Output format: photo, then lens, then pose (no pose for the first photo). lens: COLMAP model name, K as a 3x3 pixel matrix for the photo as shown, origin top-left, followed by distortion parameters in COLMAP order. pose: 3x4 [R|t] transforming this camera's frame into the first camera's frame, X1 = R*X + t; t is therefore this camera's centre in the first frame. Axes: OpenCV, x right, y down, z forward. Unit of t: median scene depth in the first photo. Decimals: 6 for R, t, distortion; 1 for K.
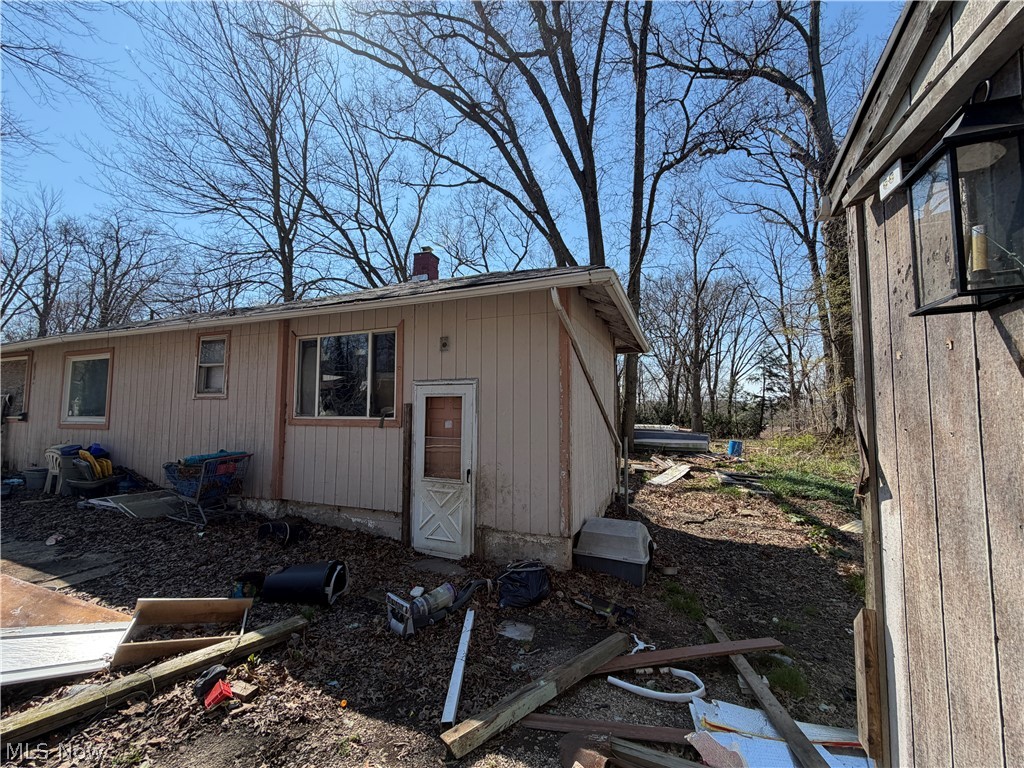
lens RADIAL K [[405.5, 0, 508.4], [0, 405.5, 385.5], [0, 0, 1]] dist [-0.000750, 0.000021]
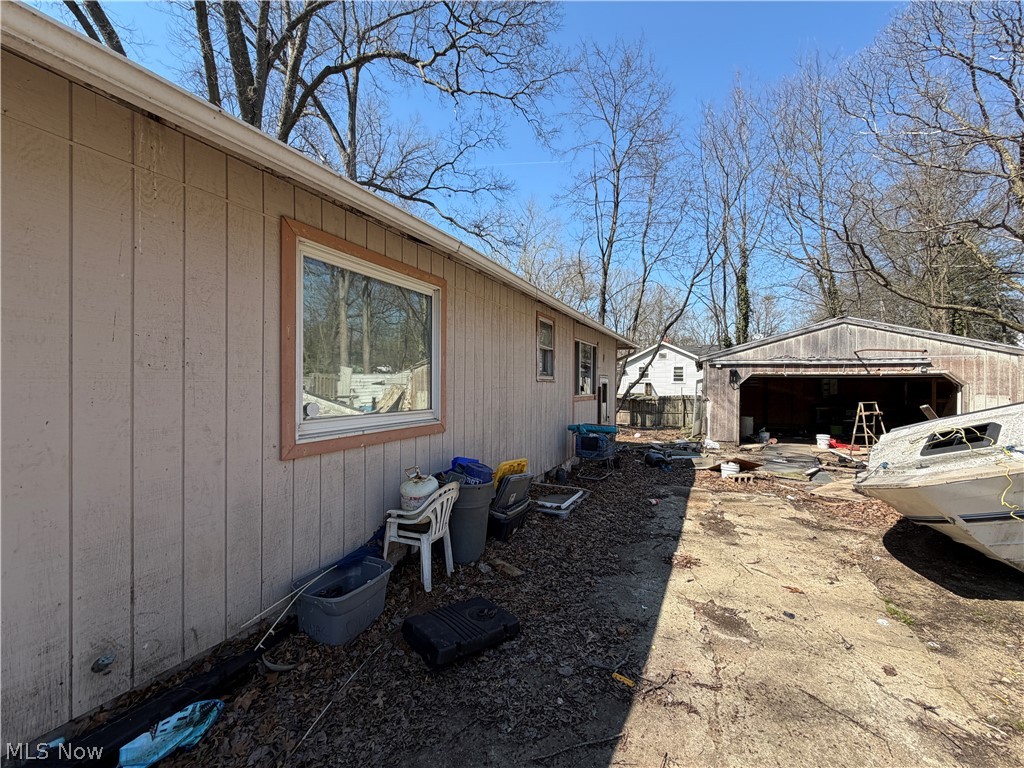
lens RADIAL K [[405.5, 0, 508.4], [0, 405.5, 385.5], [0, 0, 1]] dist [-0.000750, 0.000021]
pose [[0.068813, -0.005458, 0.997615, -1.584327], [-0.068383, 0.997607, 0.010175, 0.036319], [-0.995283, -0.068920, 0.068275, 0.915496]]
